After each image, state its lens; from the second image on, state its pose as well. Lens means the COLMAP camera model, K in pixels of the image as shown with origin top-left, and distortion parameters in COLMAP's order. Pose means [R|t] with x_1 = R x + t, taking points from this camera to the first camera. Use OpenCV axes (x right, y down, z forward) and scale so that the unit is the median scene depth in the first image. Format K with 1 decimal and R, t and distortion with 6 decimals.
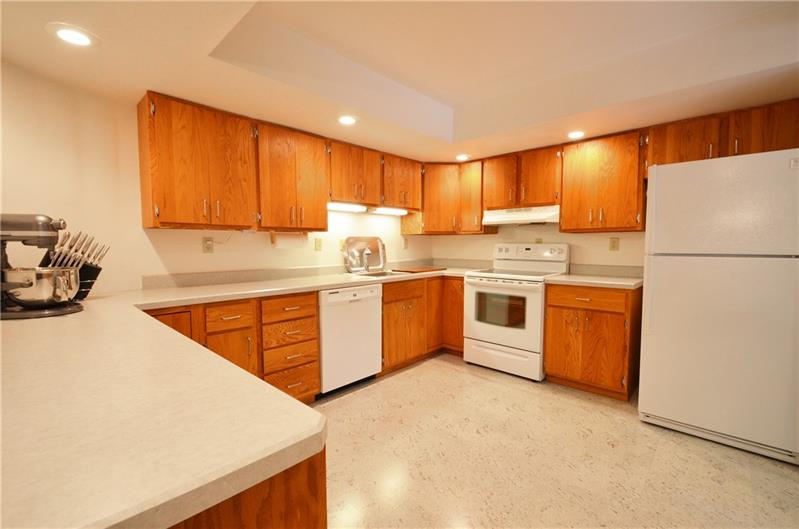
lens RADIAL K [[350.1, 0, 401.6], [0, 350.1, 266.2], [0, 0, 1]] dist [-0.019741, -0.000343]
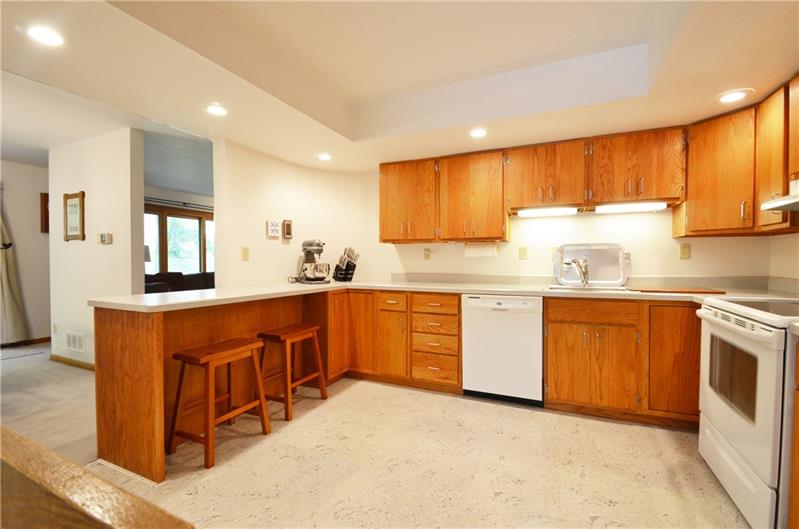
lens RADIAL K [[350.1, 0, 401.9], [0, 350.1, 264.1], [0, 0, 1]] dist [-0.019741, -0.000343]
pose [[0.310021, 0.013202, -0.950638, 0.661804], [-0.061862, 0.998065, -0.006314, -0.003980], [0.948715, 0.060766, 0.310237, 0.410253]]
